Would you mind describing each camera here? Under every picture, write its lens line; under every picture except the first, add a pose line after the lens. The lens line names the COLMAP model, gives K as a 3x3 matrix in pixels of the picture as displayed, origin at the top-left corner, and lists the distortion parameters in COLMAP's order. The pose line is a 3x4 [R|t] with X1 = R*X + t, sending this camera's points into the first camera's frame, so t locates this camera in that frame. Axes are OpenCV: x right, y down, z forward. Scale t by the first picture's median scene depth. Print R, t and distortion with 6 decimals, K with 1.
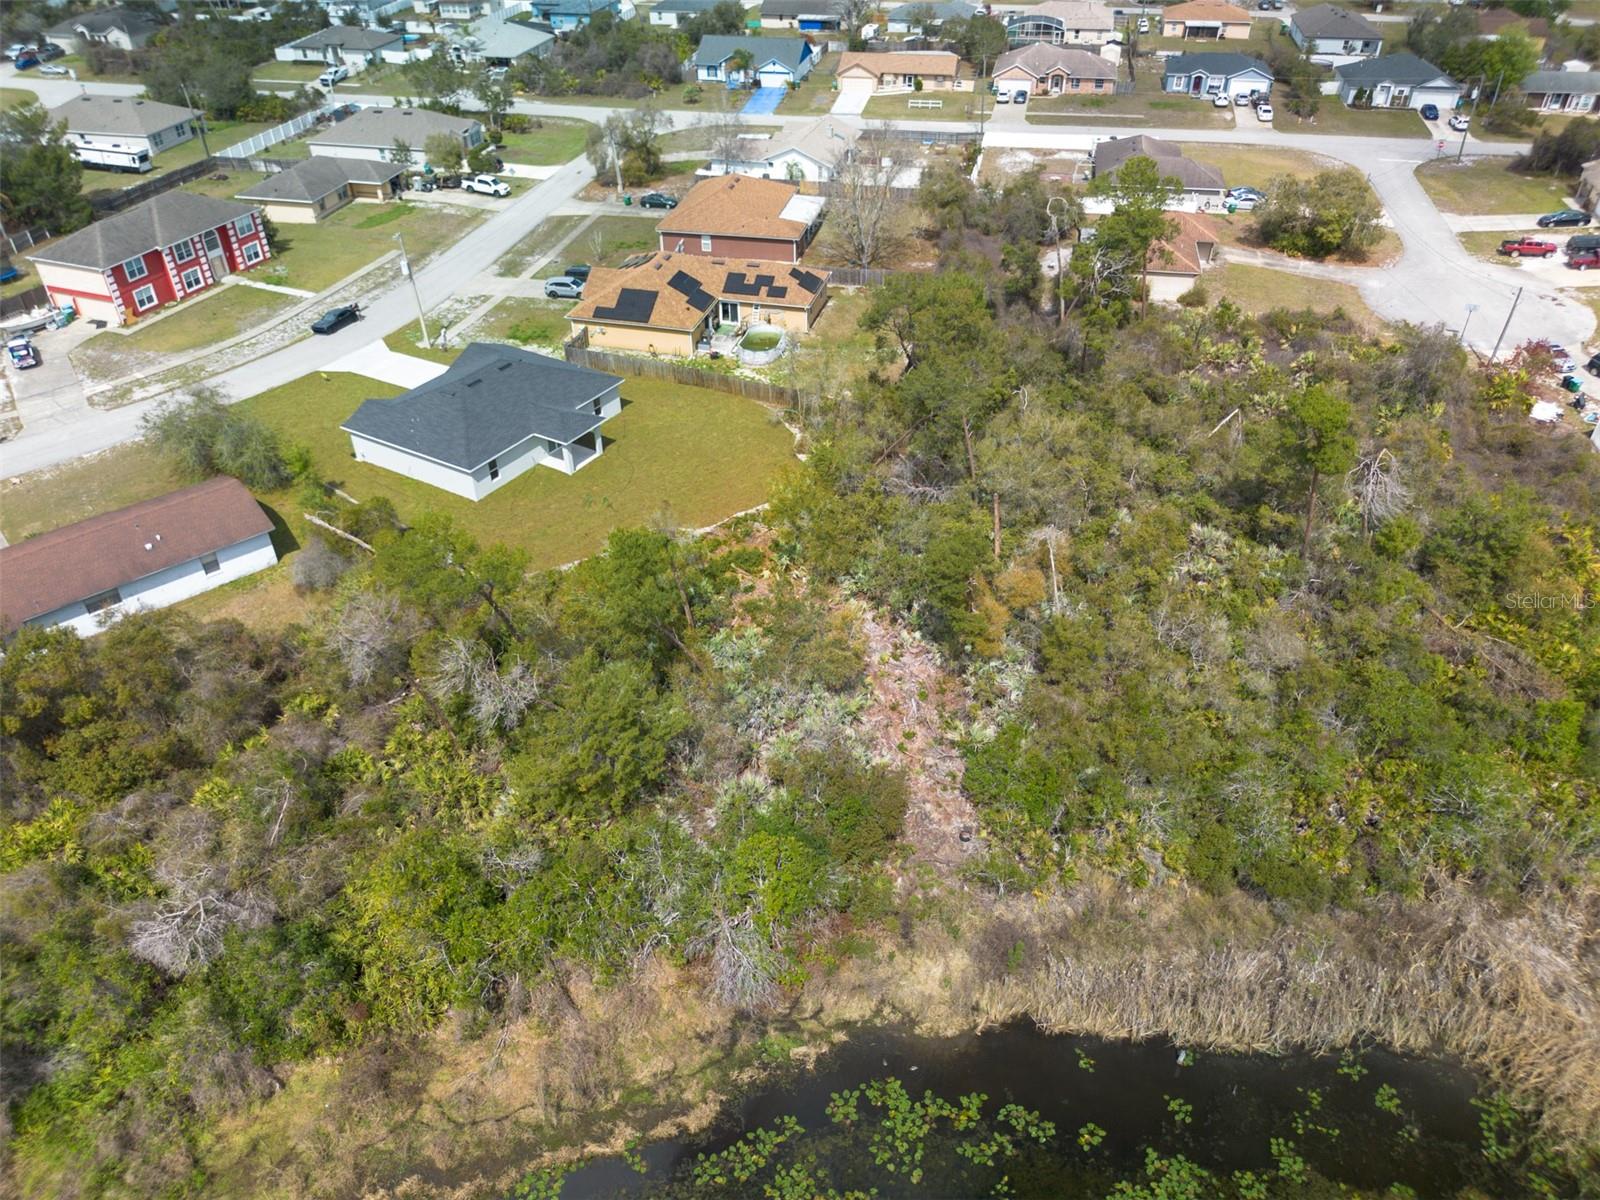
lens RADIAL K [[1122.7, 0, 793.1], [0, 1122.7, 605.7], [0, 0, 1]] dist [0.068612, -0.089018]
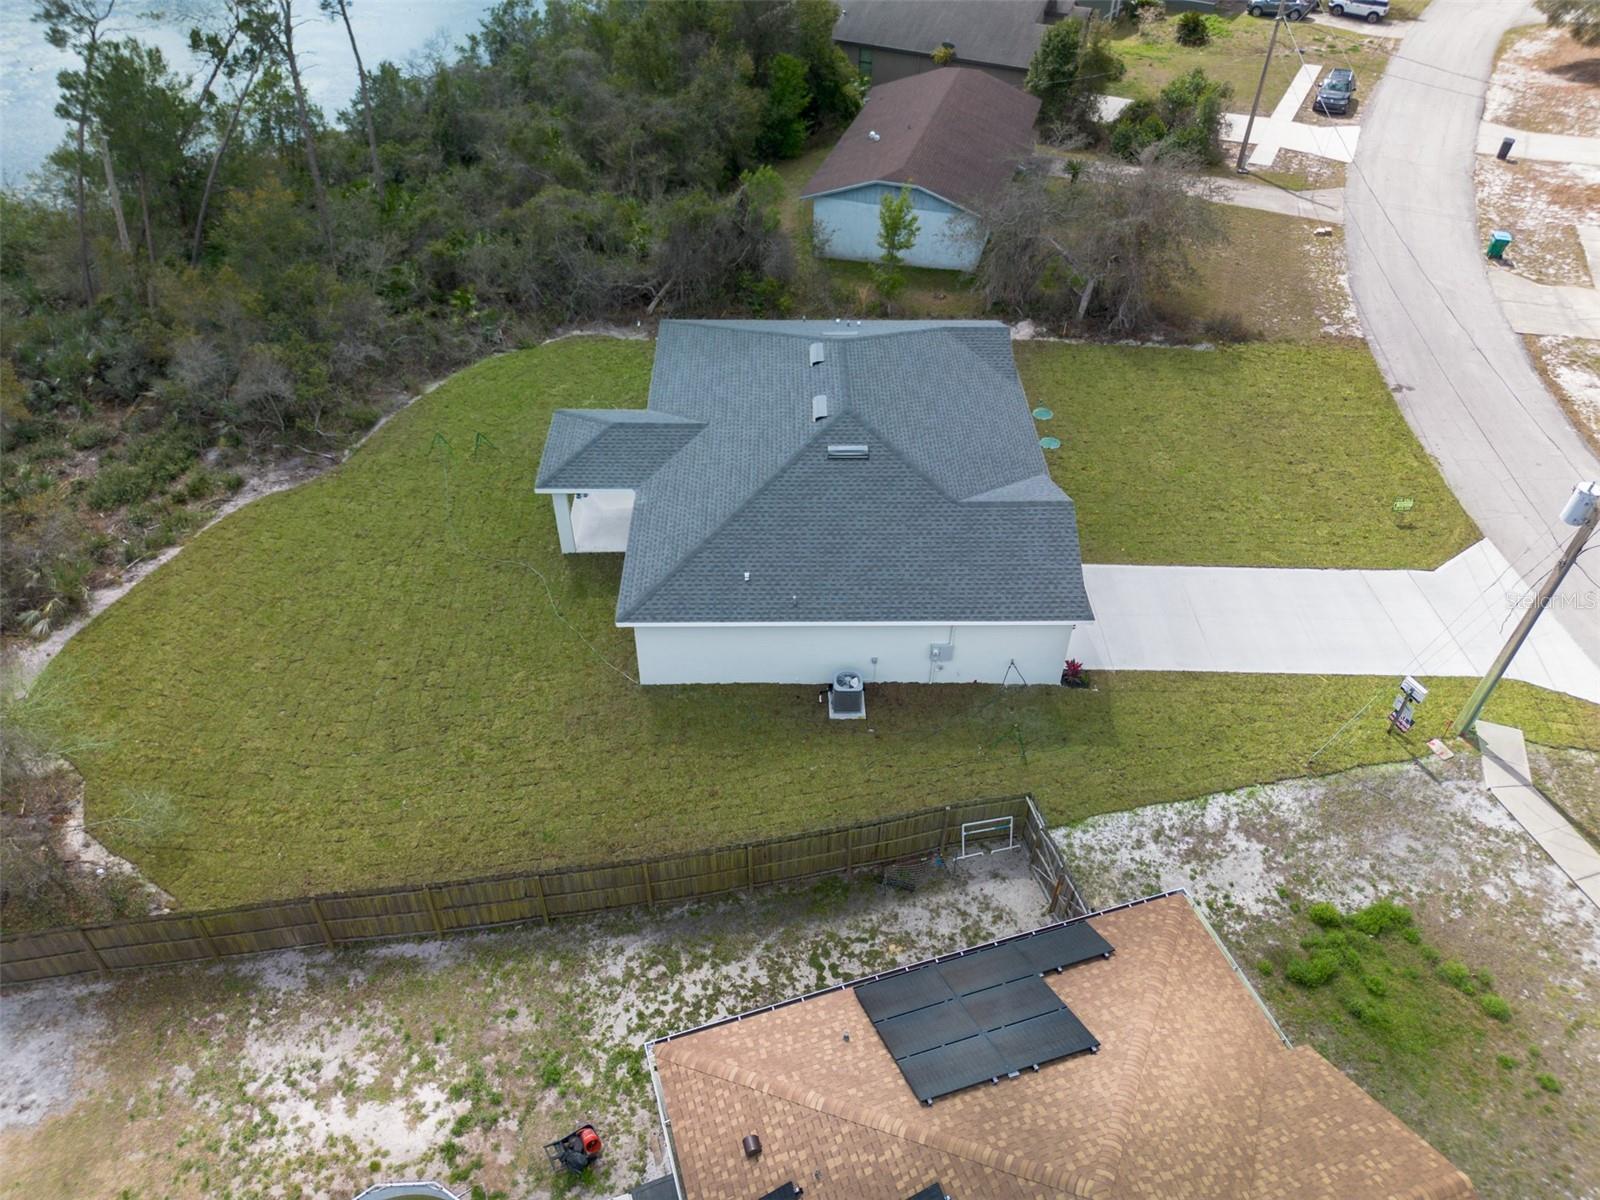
lens RADIAL K [[1155.4, 0, 800.0], [0, 1155.4, 600.0], [0, 0, 1]] dist [0.064160, -0.063018]
pose [[-0.845845, 0.348461, -0.403882, -0.049569], [-0.321217, 0.271747, 0.907178, -0.455734], [0.425870, 0.897066, -0.117925, 0.900313]]
